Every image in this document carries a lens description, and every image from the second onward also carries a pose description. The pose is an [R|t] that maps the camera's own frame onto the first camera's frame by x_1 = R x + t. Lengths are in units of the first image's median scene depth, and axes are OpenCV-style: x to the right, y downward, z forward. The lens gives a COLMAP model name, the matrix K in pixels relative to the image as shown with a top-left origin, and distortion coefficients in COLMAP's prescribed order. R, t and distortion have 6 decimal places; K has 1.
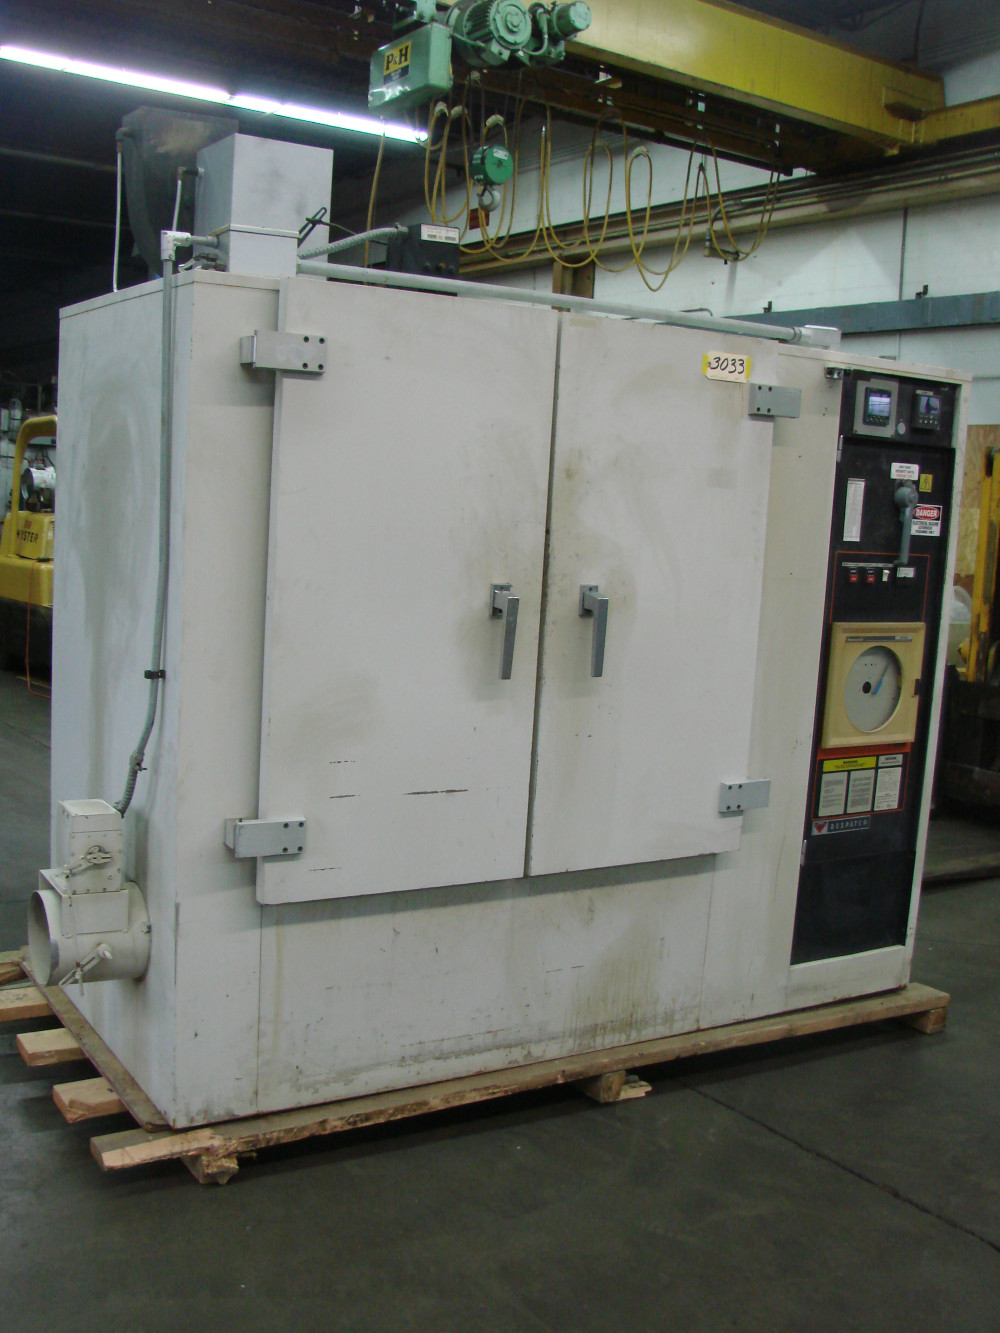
lens RADIAL K [[1433.1, 0, 500.0], [0, 1433.1, 666.5], [0, 0, 1]] dist [-0.216742, 0.296244]
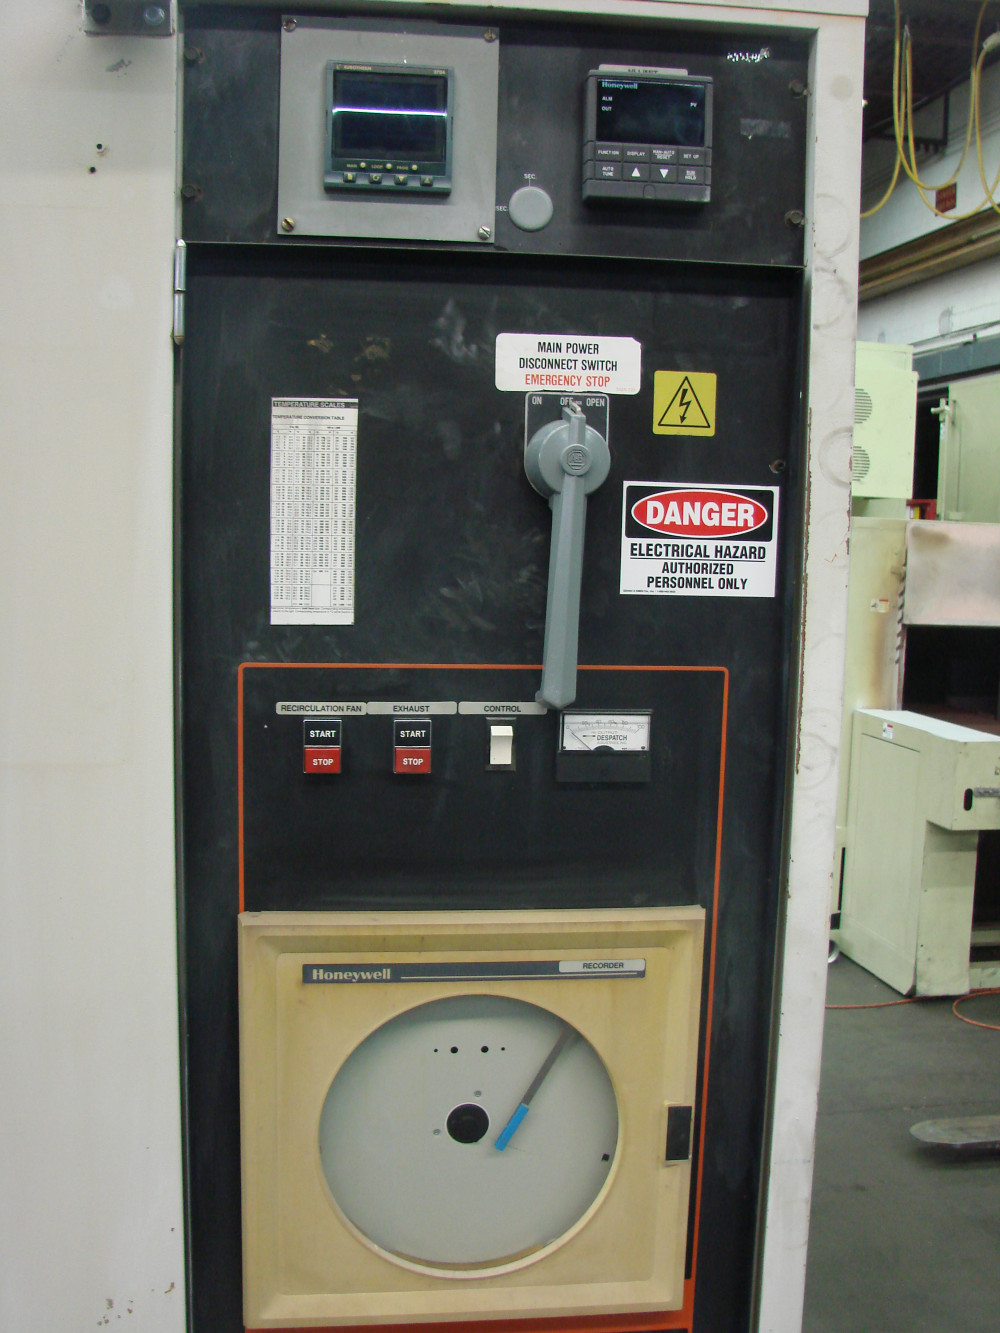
lens RADIAL K [[1433.1, 0, 500.0], [0, 1433.1, 666.5], [0, 0, 1]] dist [-0.216742, 0.296244]
pose [[0.905059, 0.007705, -0.425216, 0.397327], [-0.023818, 0.999185, -0.032591, -0.071666], [0.424618, 0.039625, 0.904505, 0.755984]]
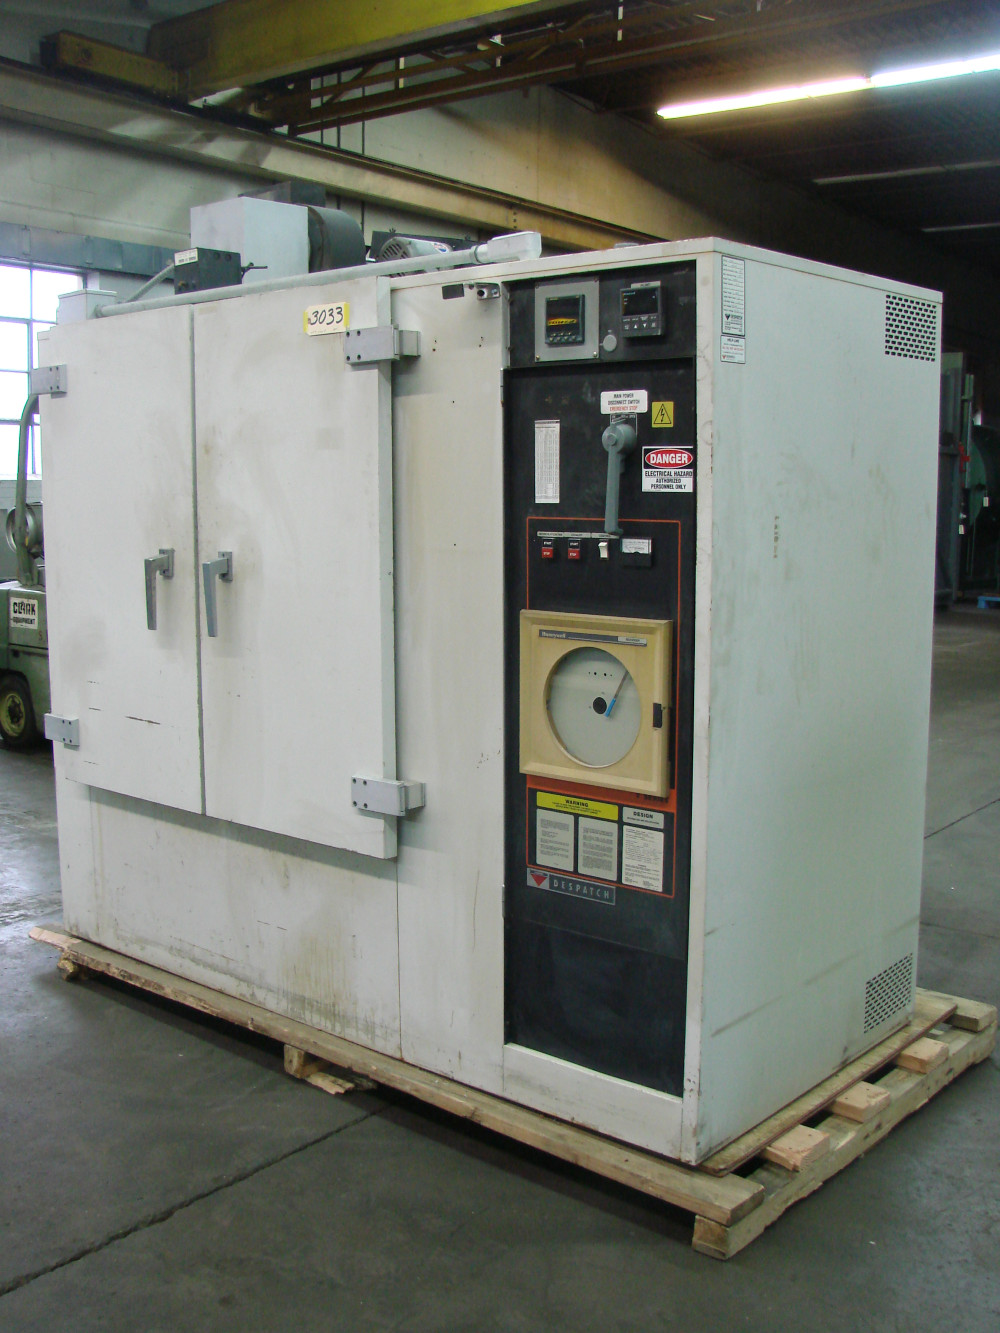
lens RADIAL K [[1433.1, 0, 500.0], [0, 1433.1, 666.5], [0, 0, 1]] dist [-0.216742, 0.296244]
pose [[0.300679, 0.065300, -0.951487, 0.963572], [-0.107317, 0.993634, 0.034279, -0.025289], [0.947668, 0.091803, 0.305772, 0.744029]]
